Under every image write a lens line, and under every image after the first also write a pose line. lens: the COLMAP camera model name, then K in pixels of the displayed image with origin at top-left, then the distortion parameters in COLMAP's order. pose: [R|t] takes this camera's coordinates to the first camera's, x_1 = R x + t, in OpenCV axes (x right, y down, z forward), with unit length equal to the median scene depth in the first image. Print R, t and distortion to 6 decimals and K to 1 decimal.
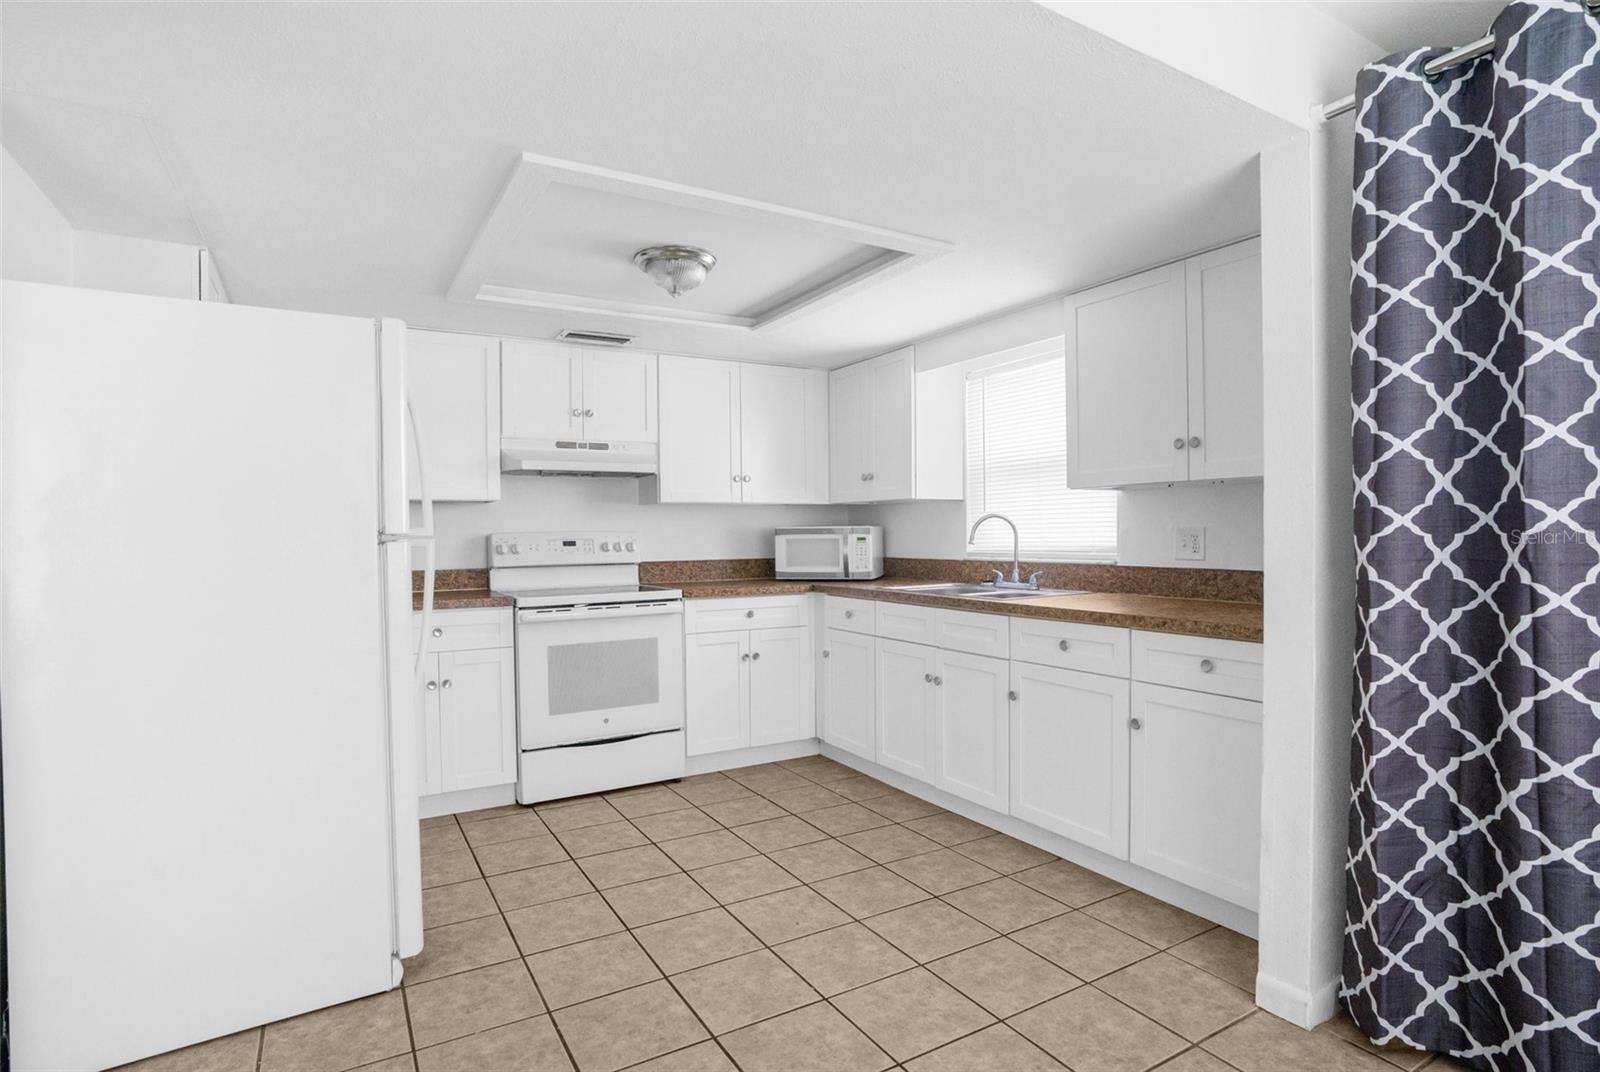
lens RADIAL K [[771.9, 0, 800.0], [0, 771.9, 536.0], [0, 0, 1]] dist [-0.063213, 0.029721]
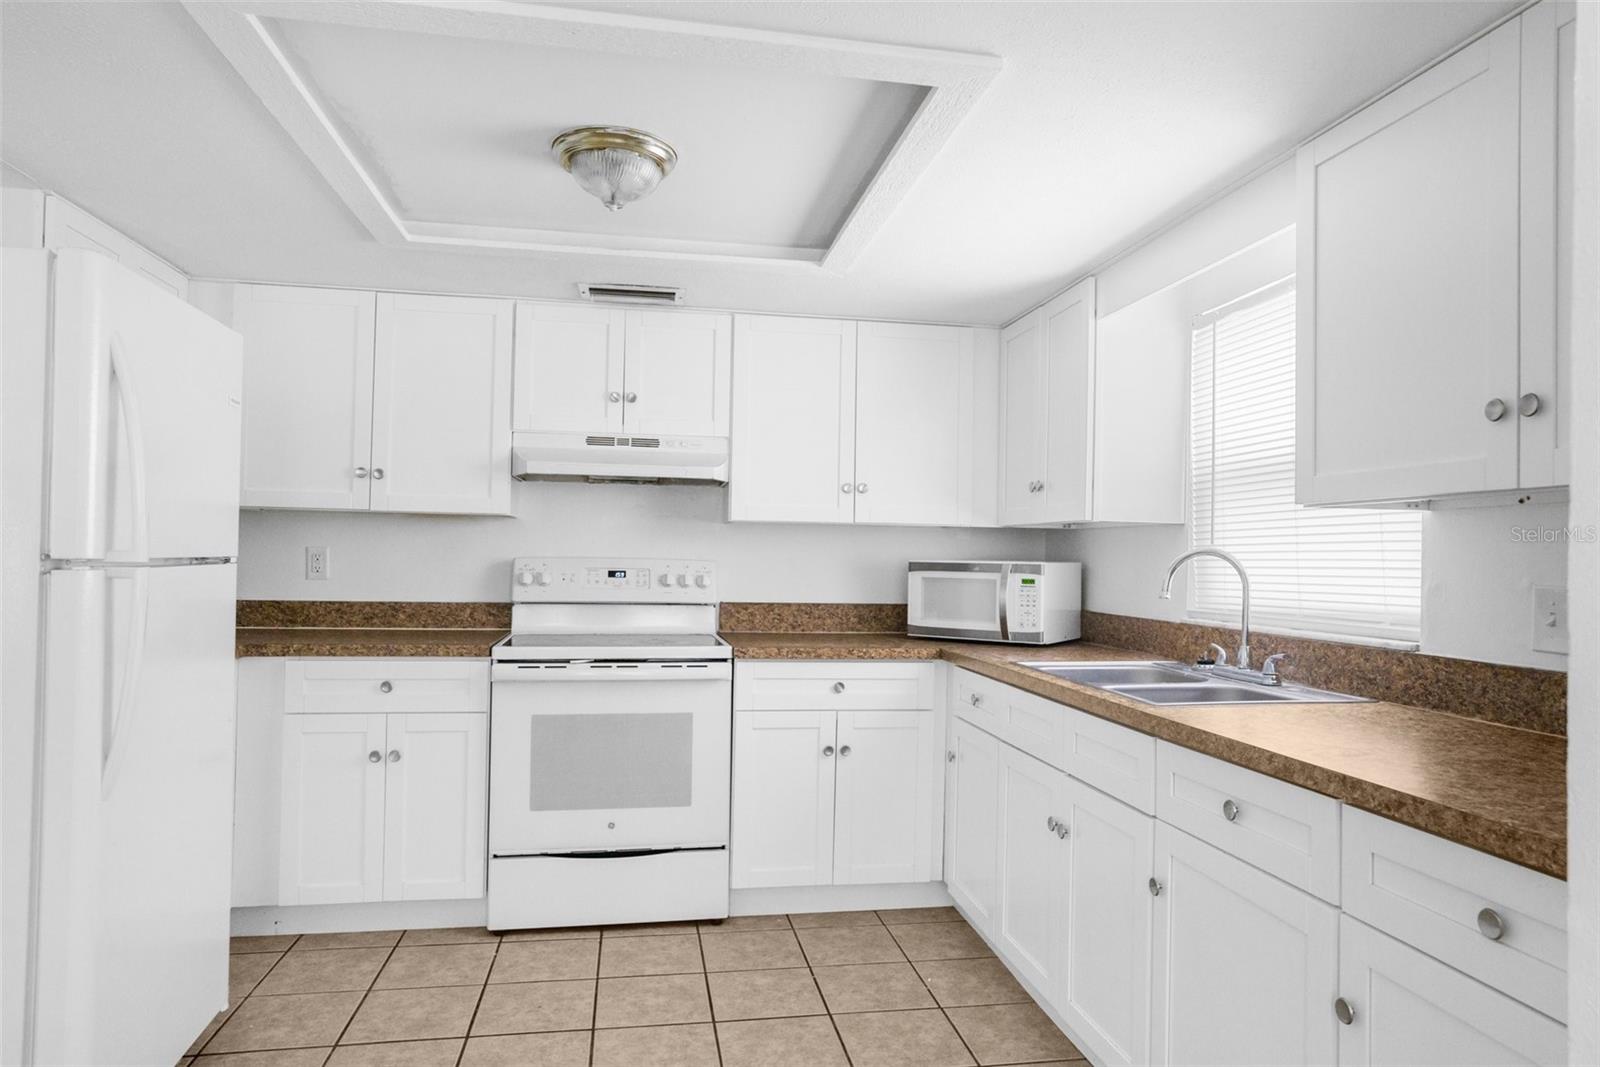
lens RADIAL K [[951.1, 0, 810.1], [0, 951.1, 538.7], [0, 0, 1]] dist [-0.020399, 0.000816]
pose [[0.943647, 0.021296, -0.330269, 0.194964], [-0.029645, 0.999355, -0.020265, -0.012267], [0.329624, 0.028914, 0.943669, 0.208378]]
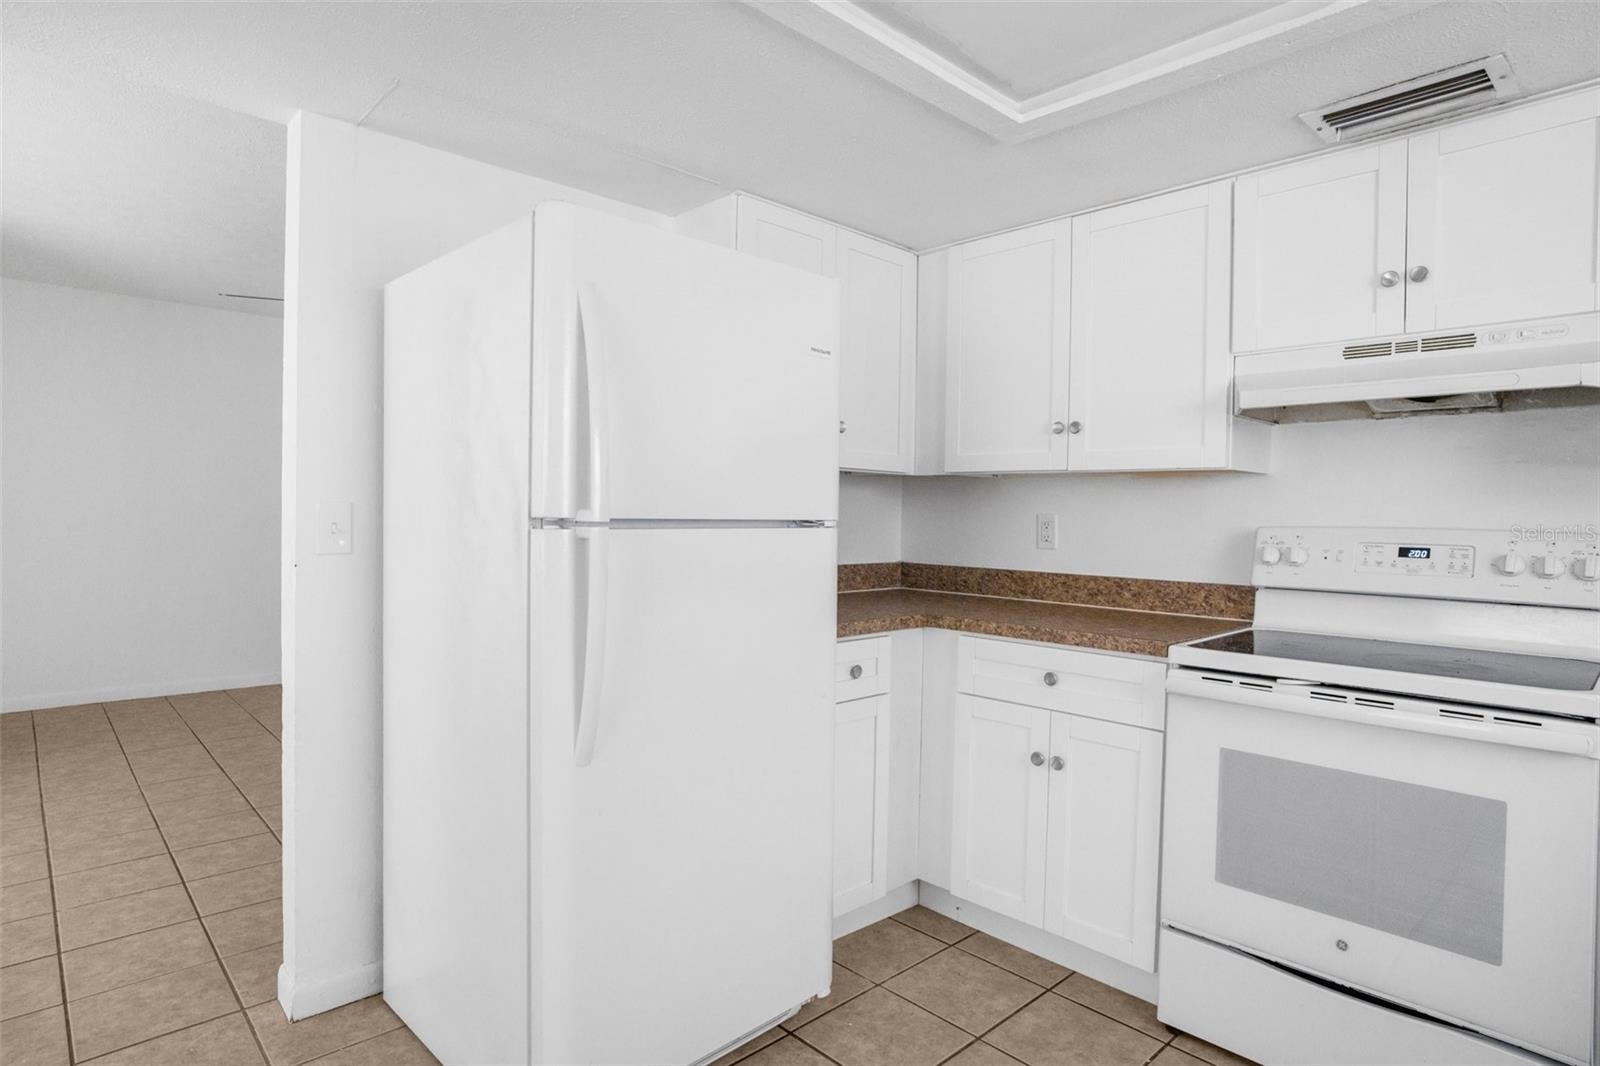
lens RADIAL K [[862.7, 0, 800.6], [0, 862.7, 528.4], [0, 0, 1]] dist [-0.062188, 0.028626]
pose [[0.242906, 0.031237, -0.969547, 0.134970], [-0.026995, 0.999312, 0.025432, -0.009512], [0.969674, 0.019996, 0.243582, 0.530851]]
